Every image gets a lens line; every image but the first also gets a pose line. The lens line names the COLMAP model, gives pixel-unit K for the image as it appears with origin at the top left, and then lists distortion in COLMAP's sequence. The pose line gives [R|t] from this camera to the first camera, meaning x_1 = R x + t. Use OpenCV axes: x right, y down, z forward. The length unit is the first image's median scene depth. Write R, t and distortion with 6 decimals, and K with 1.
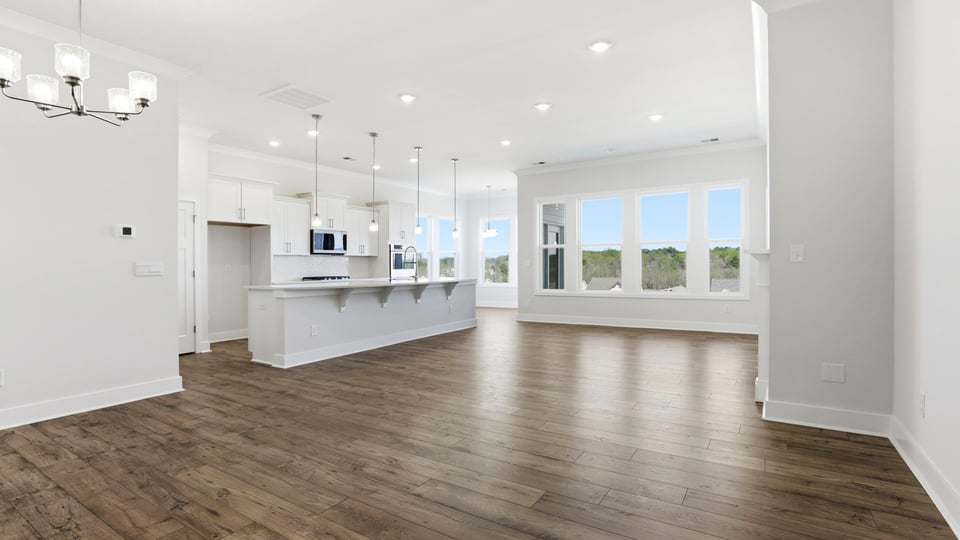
lens RADIAL K [[439.5, 0, 483.1], [0, 439.5, 265.4], [0, 0, 1]] dist [-0.034543, 0.014731]
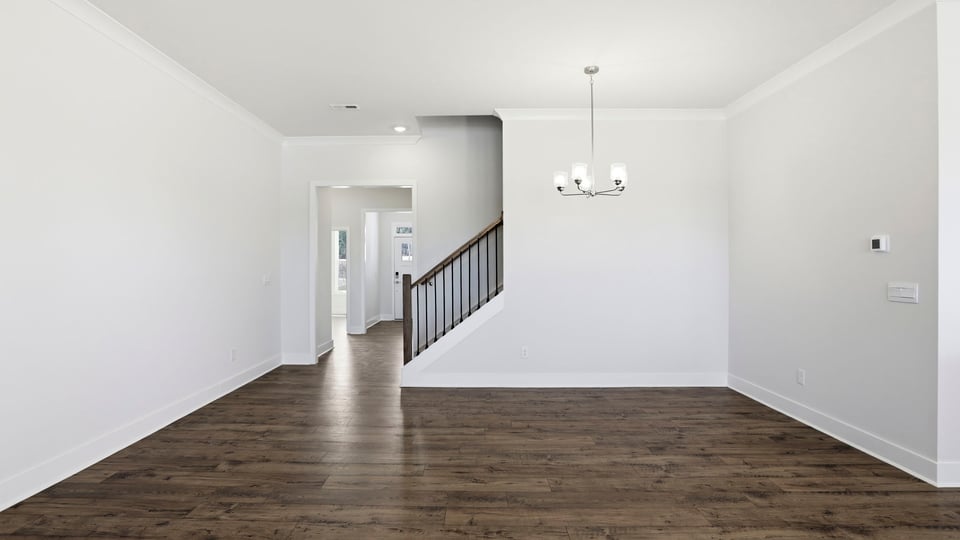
lens RADIAL K [[475.1, 0, 456.2], [0, 475.1, 266.6], [0, 0, 1]] dist [-0.065497, 0.017715]
pose [[-0.854285, 0.010716, -0.519695, 0.342204], [0.004895, 0.999909, 0.012572, -0.063839], [0.519782, 0.008196, -0.854260, 1.618551]]
